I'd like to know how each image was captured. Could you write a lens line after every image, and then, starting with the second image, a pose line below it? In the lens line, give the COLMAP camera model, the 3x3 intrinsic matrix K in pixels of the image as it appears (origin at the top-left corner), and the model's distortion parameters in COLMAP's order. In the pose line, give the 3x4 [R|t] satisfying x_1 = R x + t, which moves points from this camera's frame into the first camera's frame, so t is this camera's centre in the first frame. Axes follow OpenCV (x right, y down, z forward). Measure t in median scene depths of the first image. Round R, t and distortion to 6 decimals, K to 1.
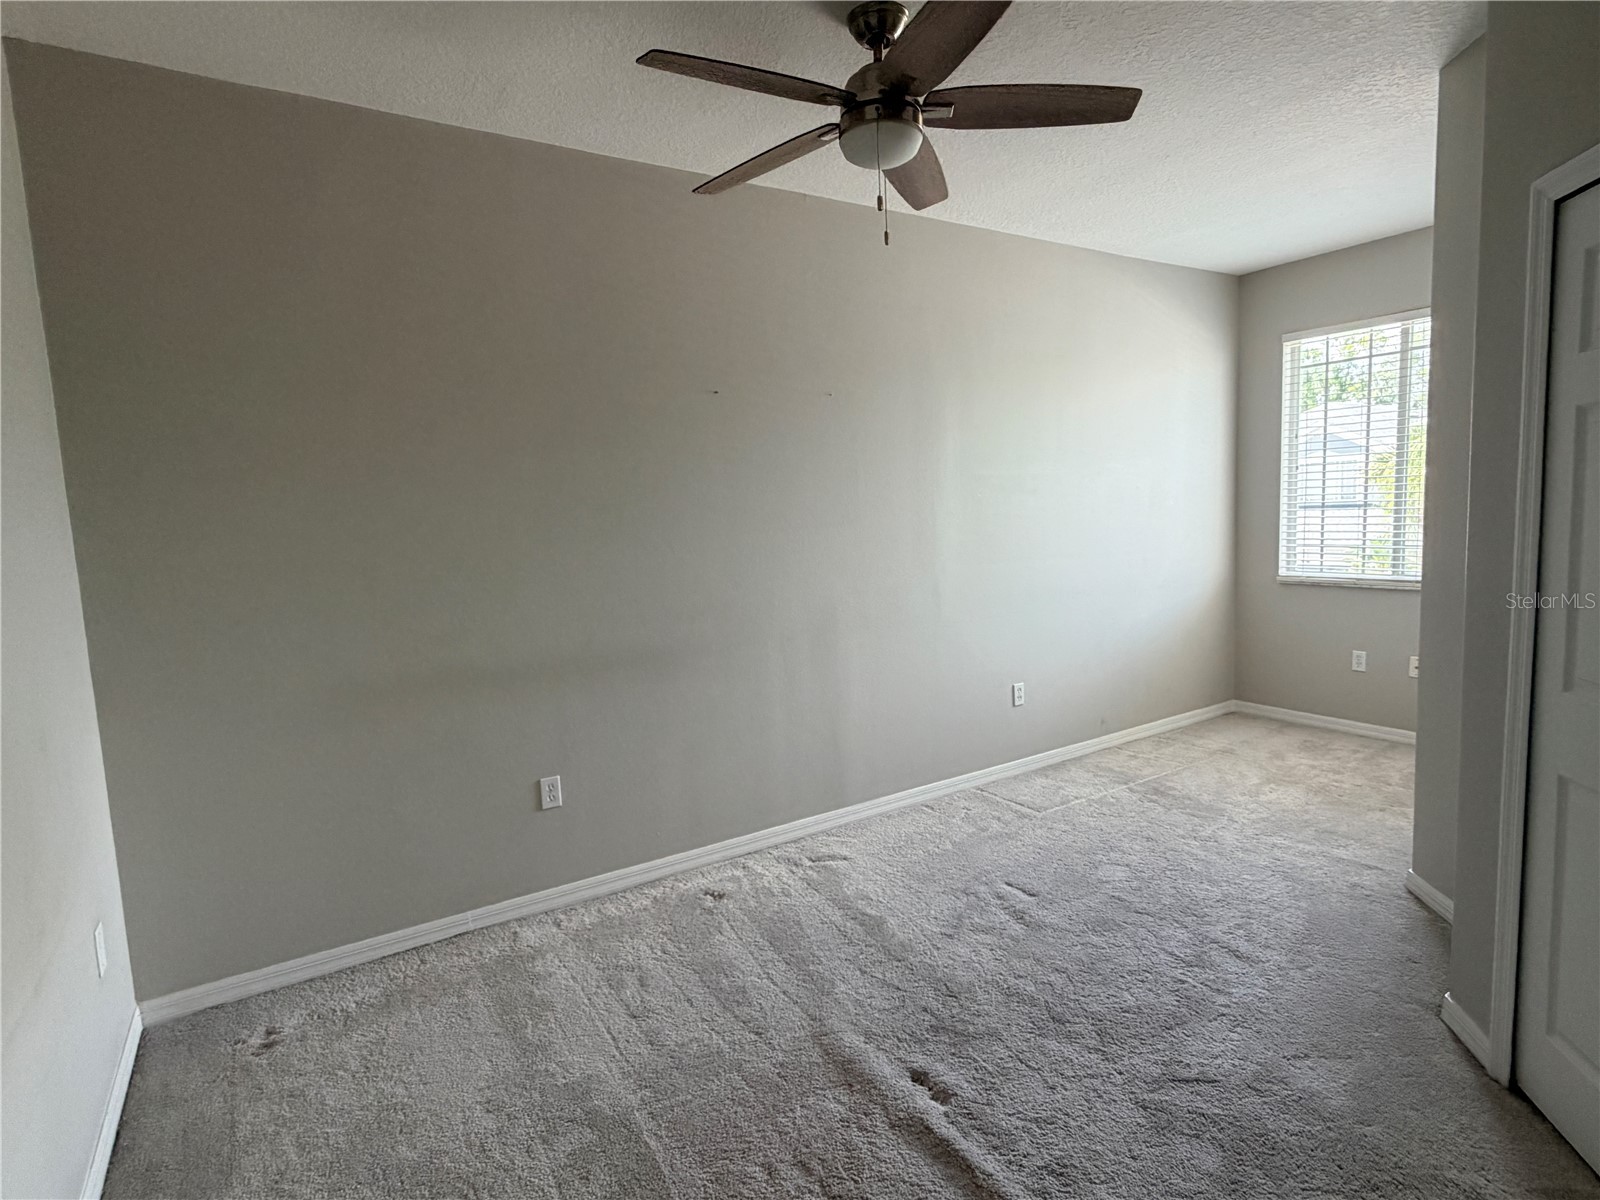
lens RADIAL K [[834.3, 0, 800.0], [0, 834.3, 600.0], [0, 0, 1]] dist [-0.002119, 0.000282]
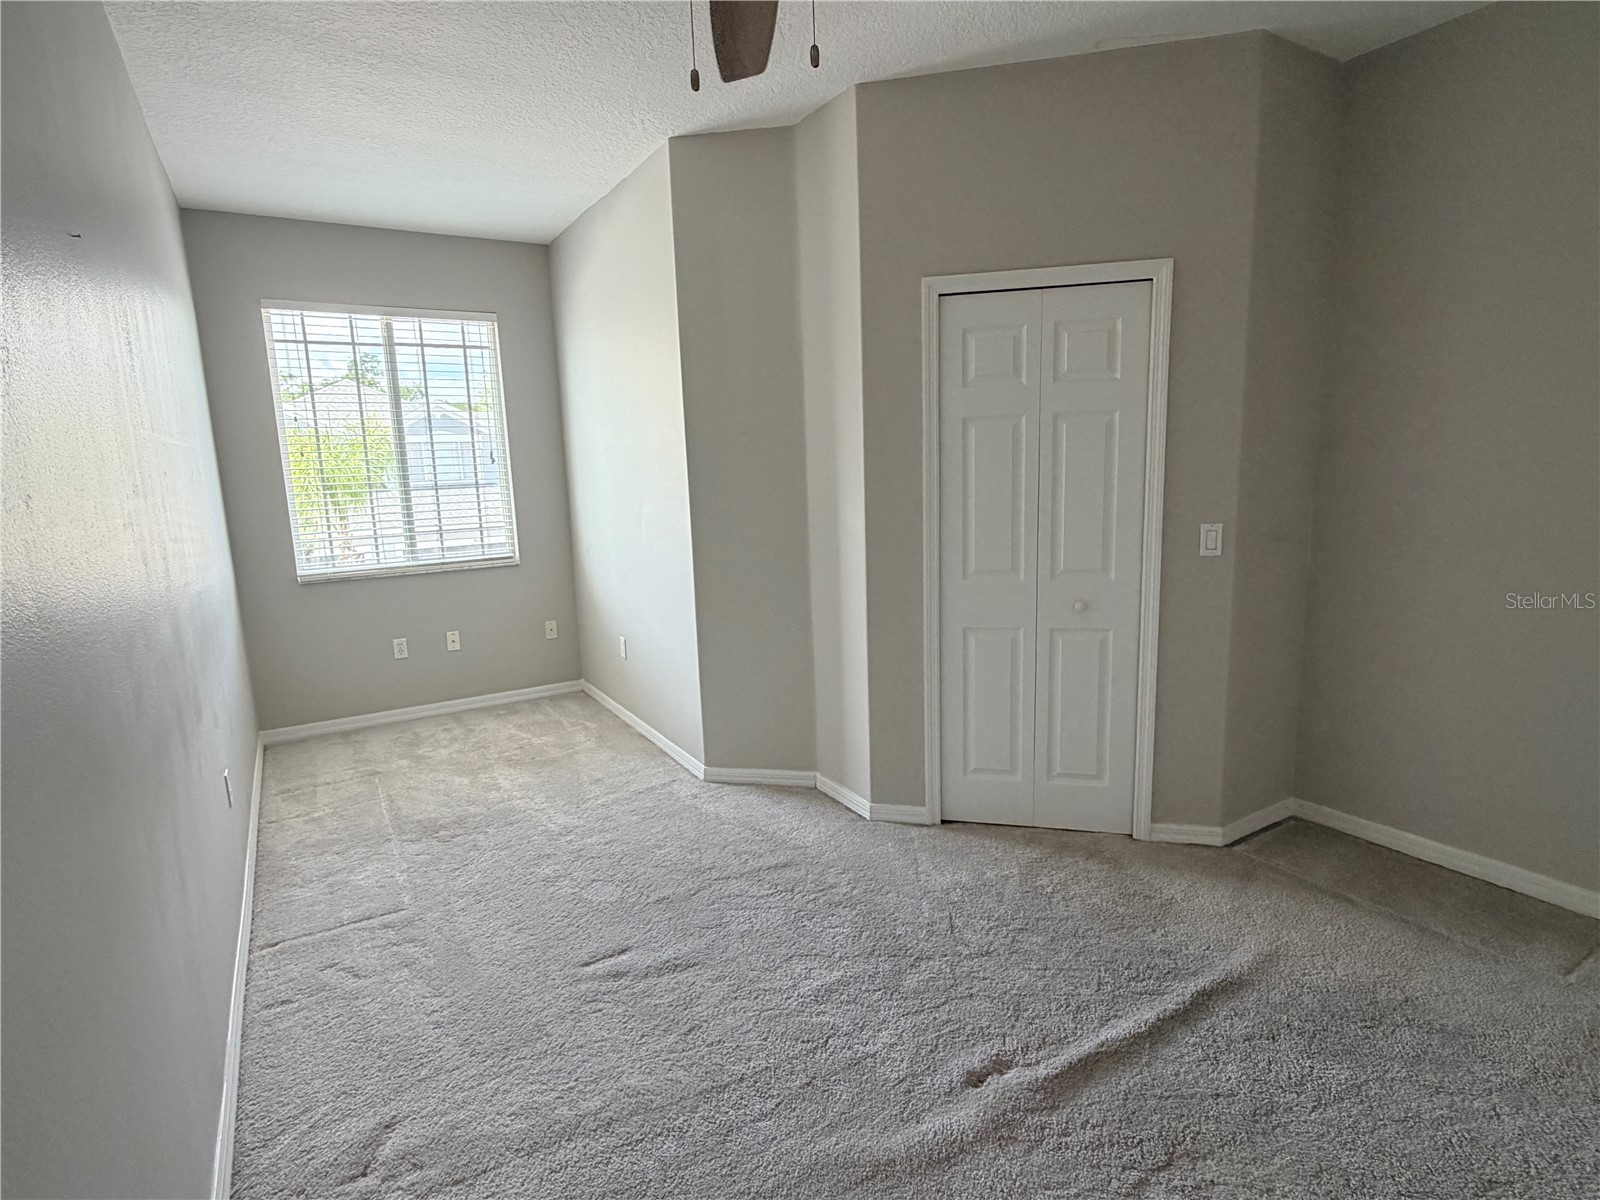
lens RADIAL K [[834.3, 0, 800.0], [0, 834.3, 600.0], [0, 0, 1]] dist [-0.002119, 0.000282]
pose [[0.024469, -0.129832, 0.991234, -0.364084], [0.139601, 0.982260, 0.125211, -0.051112], [-0.989906, 0.135313, 0.042159, 0.548066]]
